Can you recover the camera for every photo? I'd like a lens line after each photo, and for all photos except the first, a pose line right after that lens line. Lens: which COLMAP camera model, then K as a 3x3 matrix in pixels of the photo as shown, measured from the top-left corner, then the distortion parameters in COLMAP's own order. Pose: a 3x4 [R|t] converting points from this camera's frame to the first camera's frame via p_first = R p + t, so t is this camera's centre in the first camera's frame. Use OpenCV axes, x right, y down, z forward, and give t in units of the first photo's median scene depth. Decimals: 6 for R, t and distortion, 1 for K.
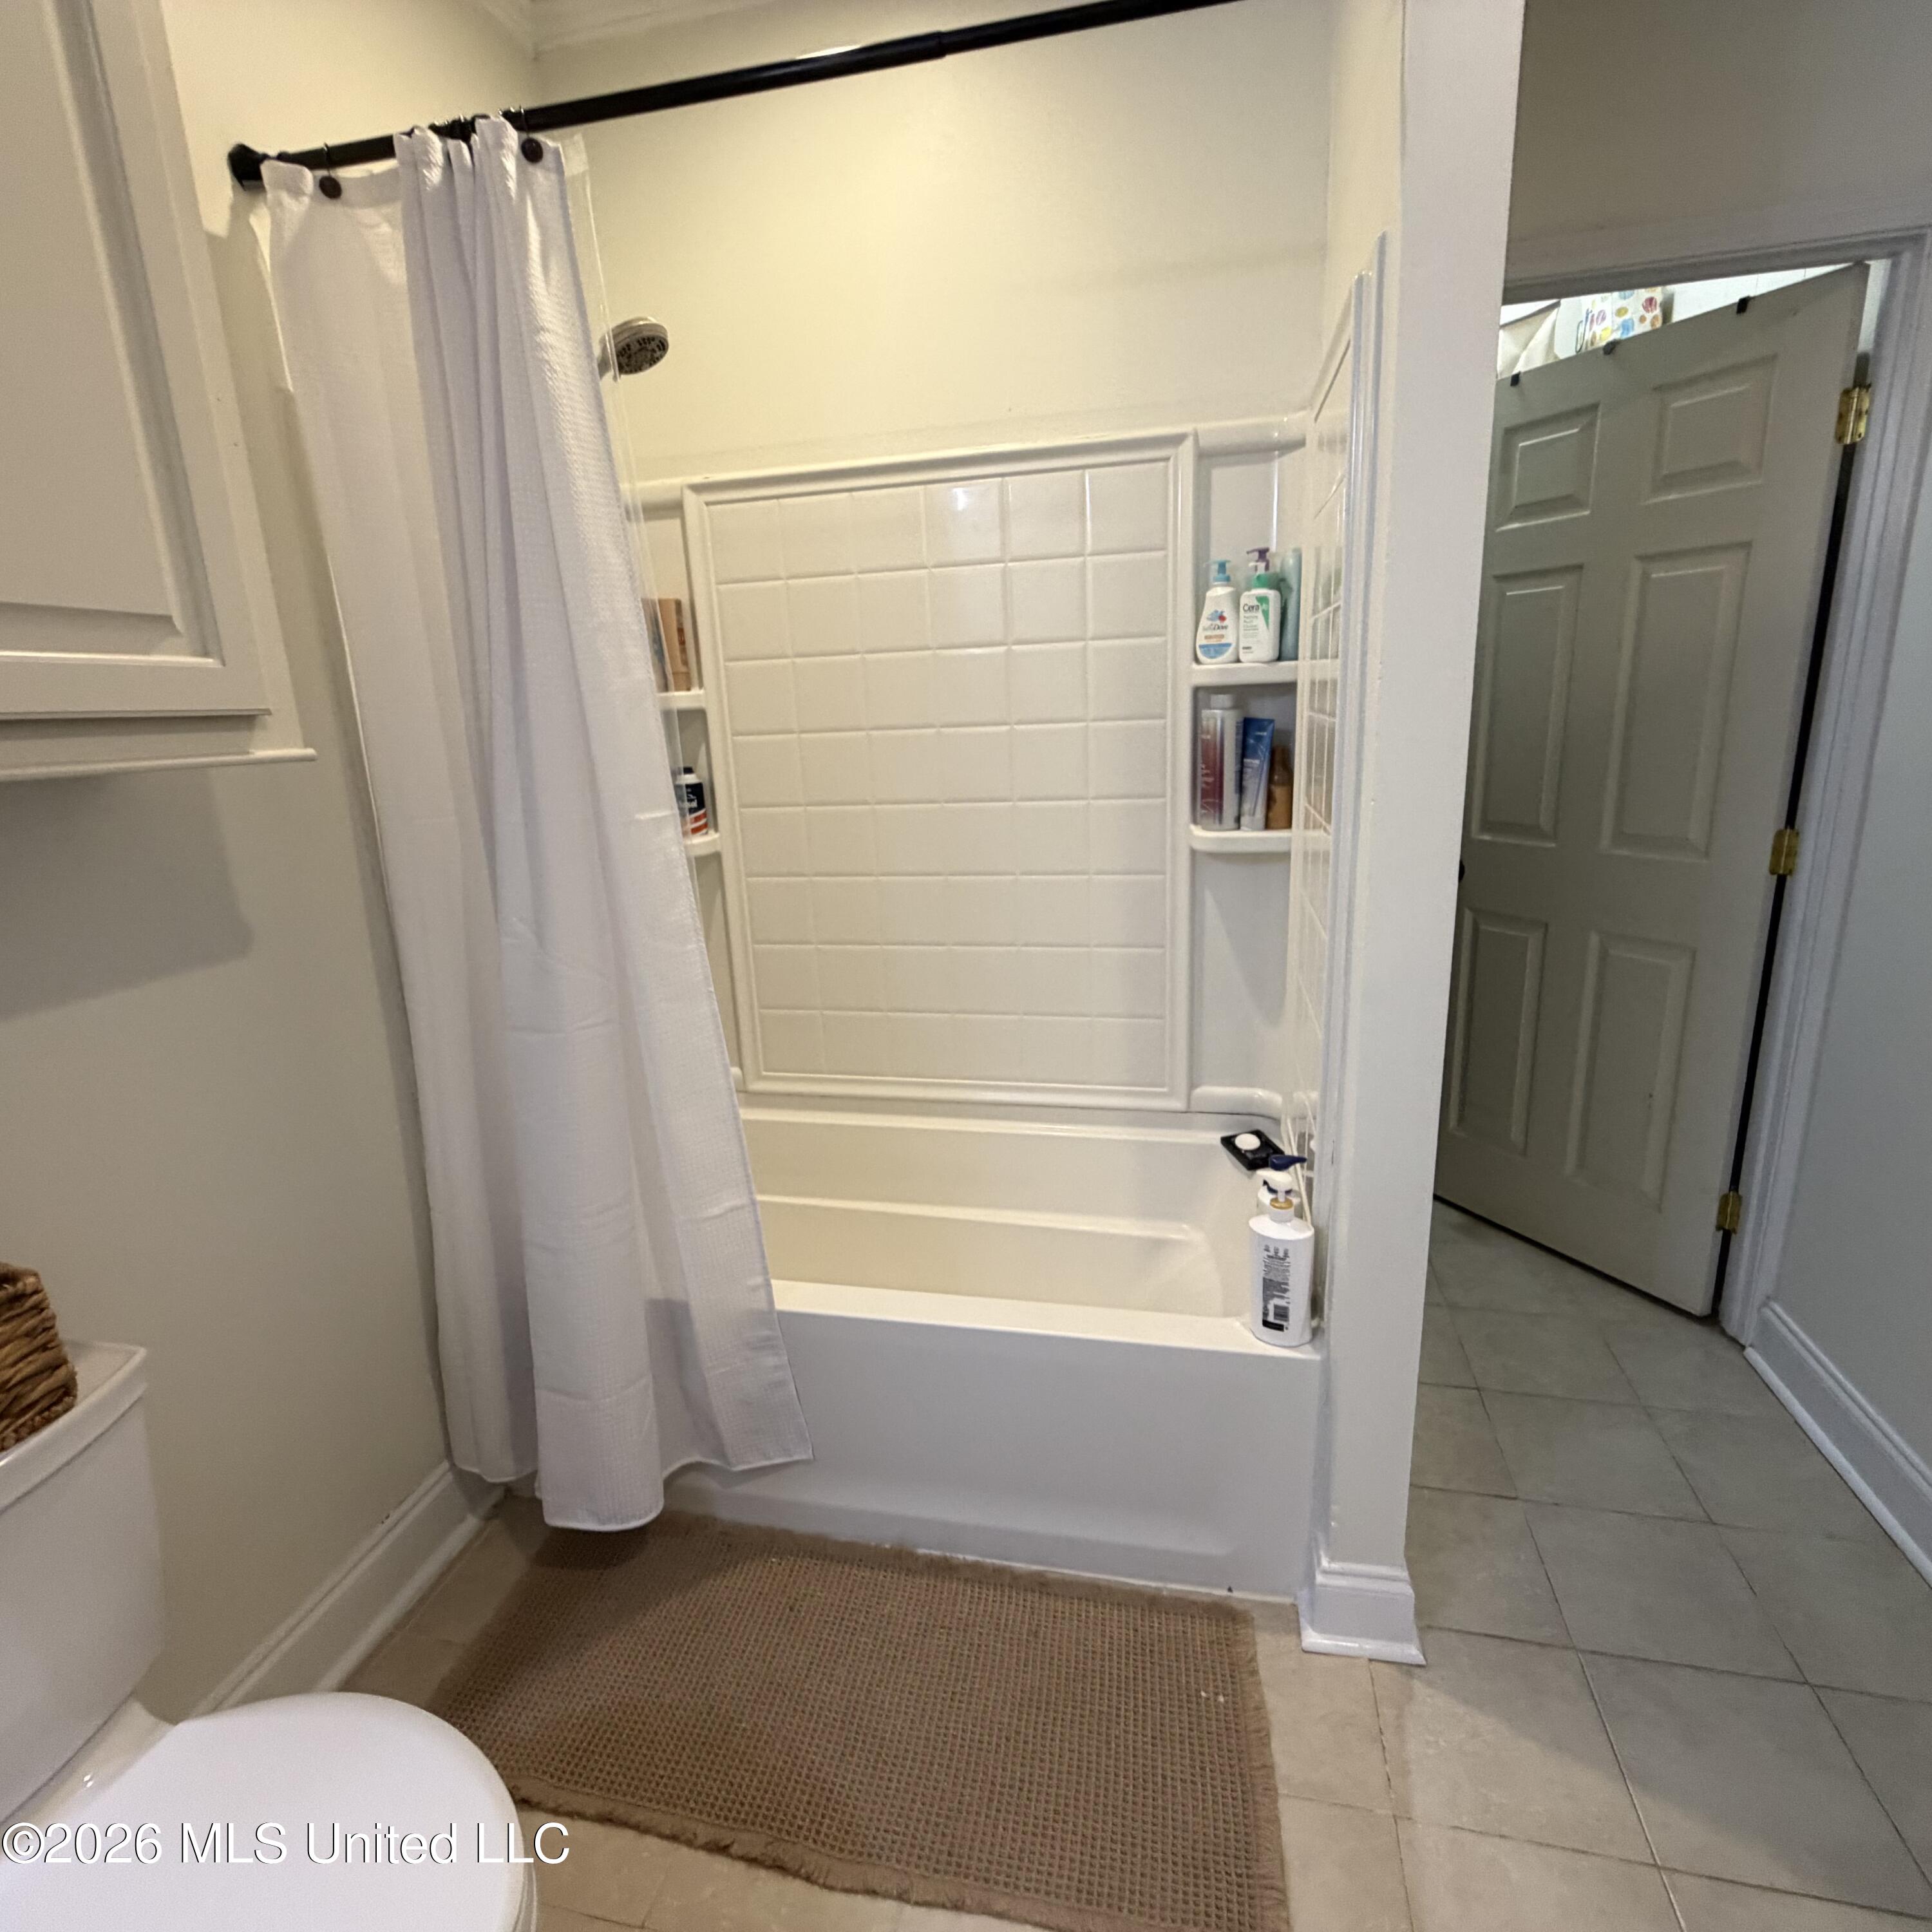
lens RADIAL K [[1028.0, 0, 968.5], [0, 1028.0, 964.1], [0, 0, 1]] dist [0.000915, -0.001140]
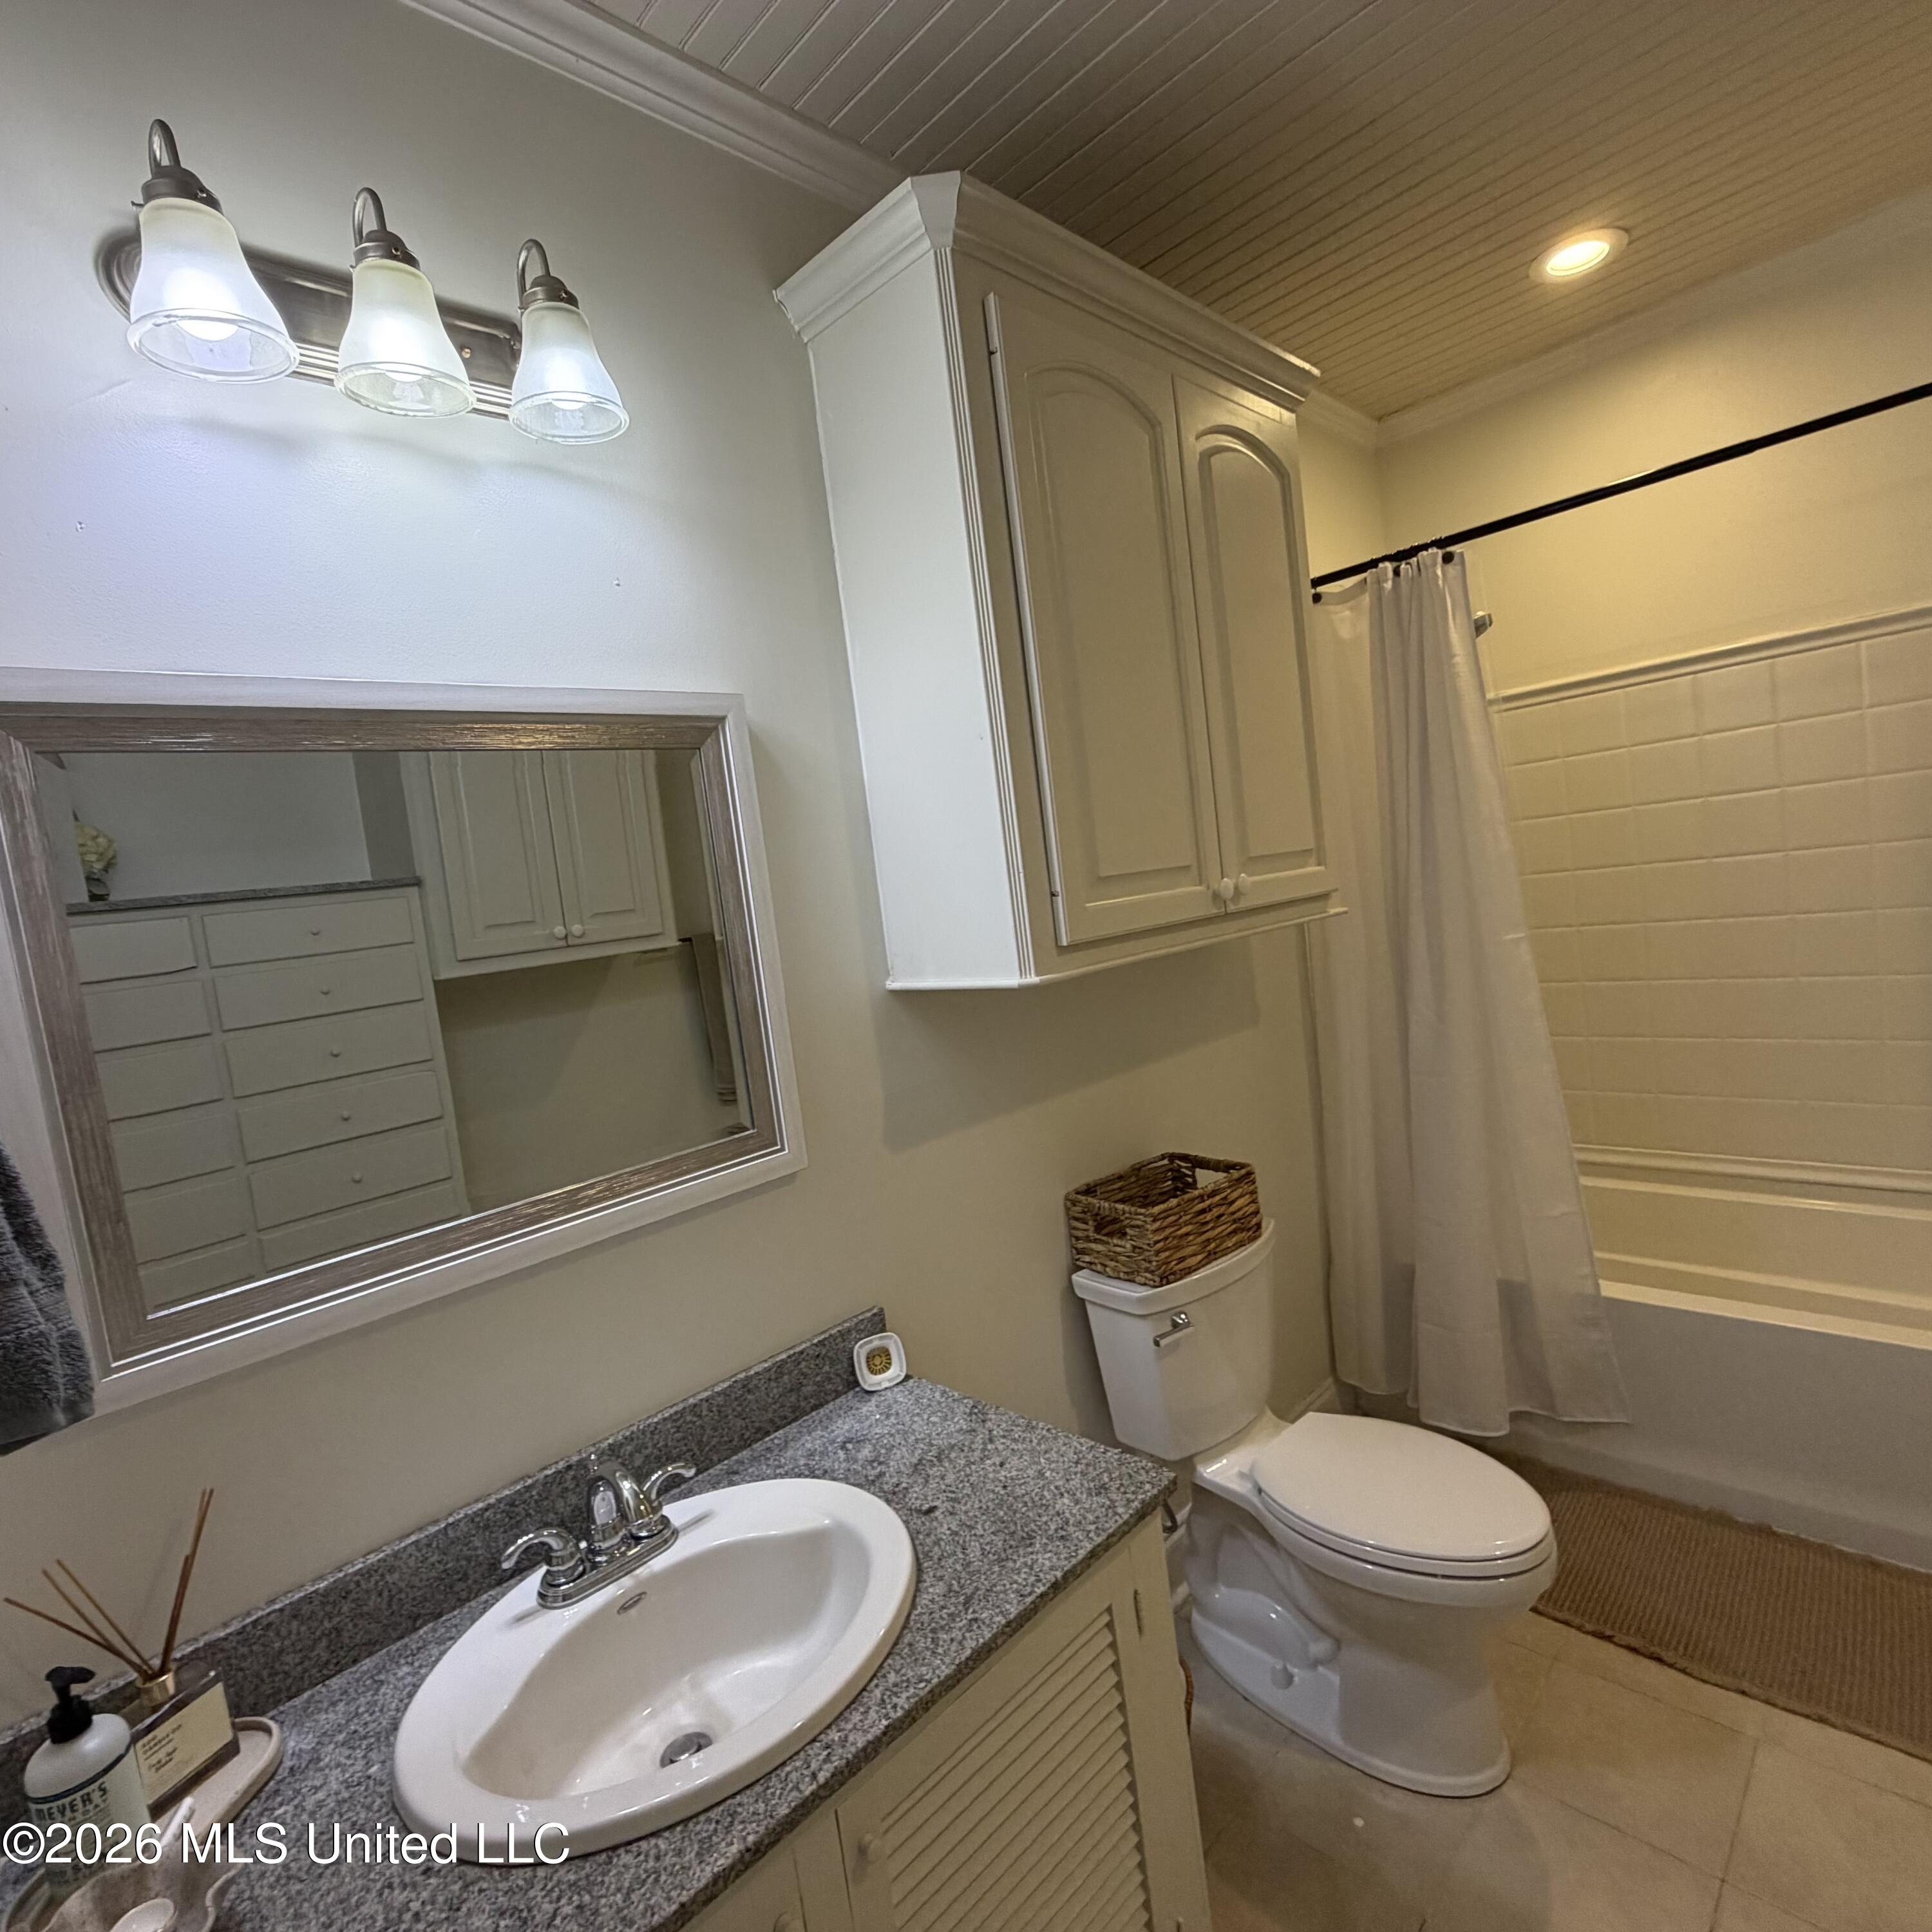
lens RADIAL K [[1028.0, 0, 963.2], [0, 1028.0, 967.6], [0, 0, 1]] dist [0.000915, -0.001140]
pose [[0.840048, -0.025560, -0.541910, -0.142698], [-0.039573, 0.993341, -0.108197, 0.083719], [0.541067, 0.112336, 0.833443, -0.601357]]
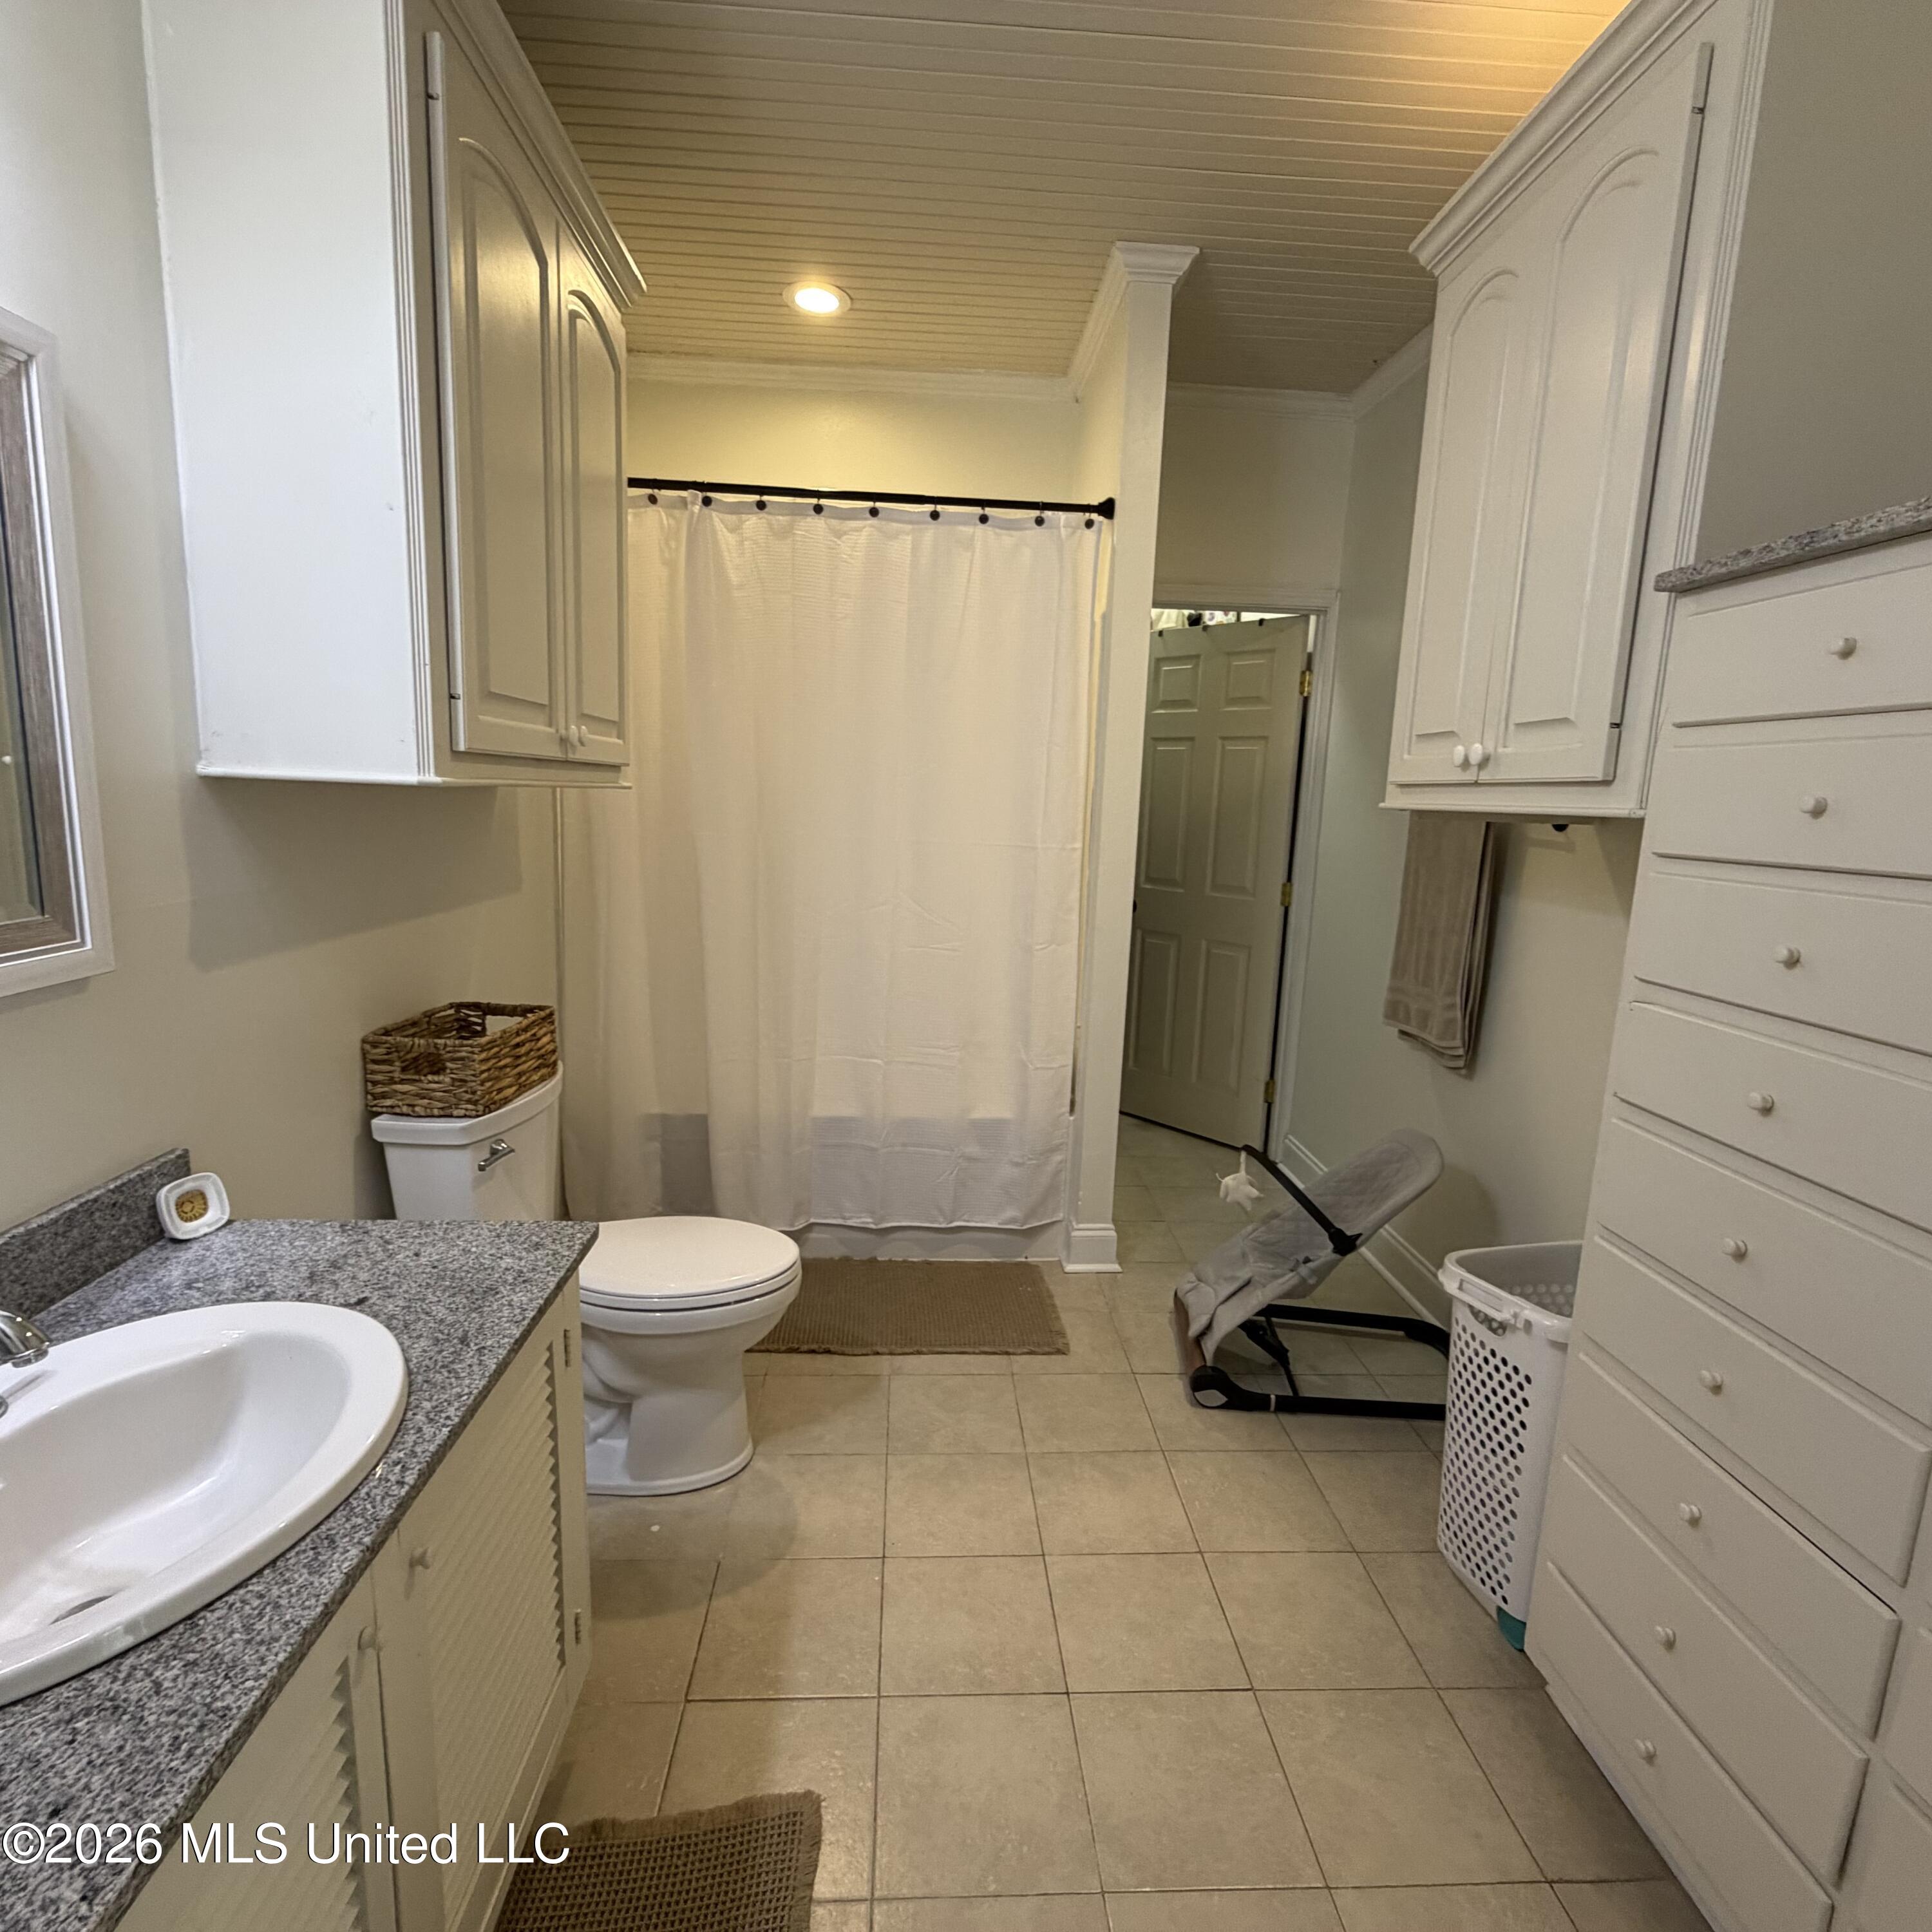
lens RADIAL K [[1028.0, 0, 963.5], [0, 1028.0, 968.3], [0, 0, 1]] dist [0.000915, -0.001140]
pose [[0.959556, 0.029448, 0.279973, -0.372598], [-0.007490, 0.996832, -0.079178, 0.212678], [-0.281418, 0.073879, 0.956737, -0.757383]]
